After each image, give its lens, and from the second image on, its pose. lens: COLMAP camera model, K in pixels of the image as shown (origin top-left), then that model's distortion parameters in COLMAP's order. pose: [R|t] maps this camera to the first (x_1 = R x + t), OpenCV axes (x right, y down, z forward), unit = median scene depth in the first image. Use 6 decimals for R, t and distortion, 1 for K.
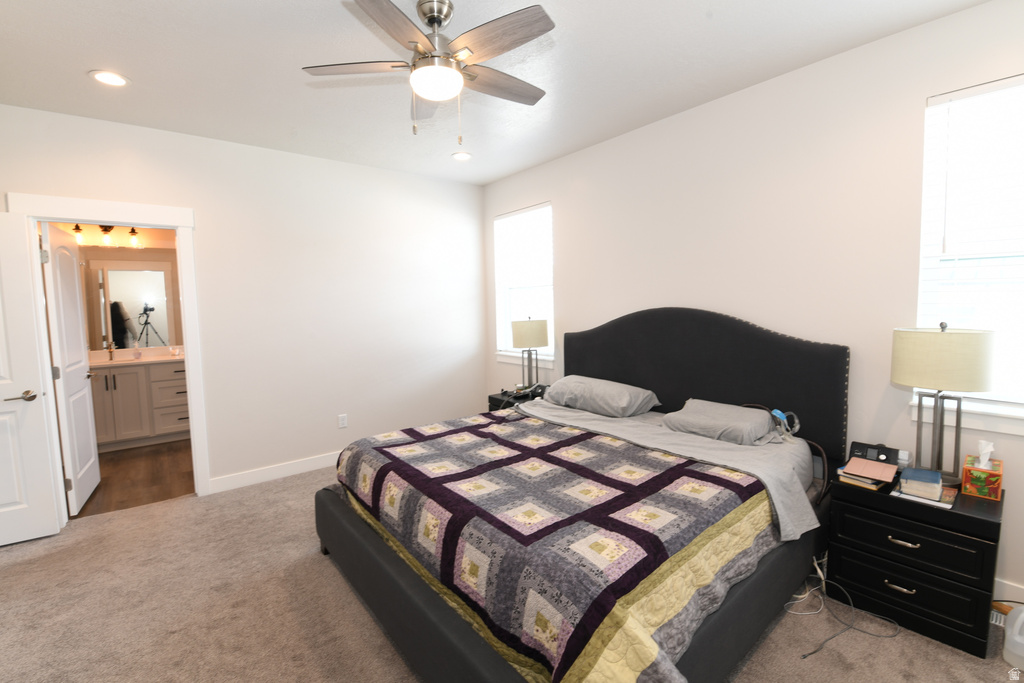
lens RADIAL K [[441.4, 0, 513.3], [0, 441.4, 336.2], [0, 0, 1]] dist [-0.003802, -0.009653]
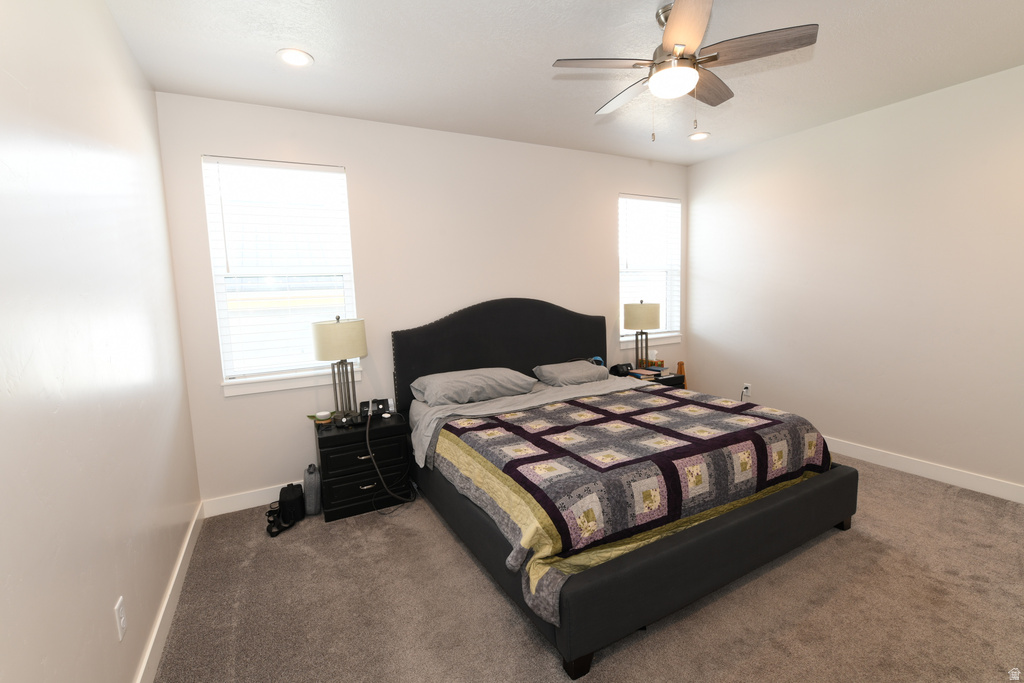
lens RADIAL K [[441.4, 0, 513.3], [0, 441.4, 336.2], [0, 0, 1]] dist [-0.003802, -0.009653]
pose [[0.190491, -0.082520, 0.978214, -1.264987], [0.099602, 0.992943, 0.064367, -0.056492], [-0.976623, 0.085171, 0.197366, 1.142372]]
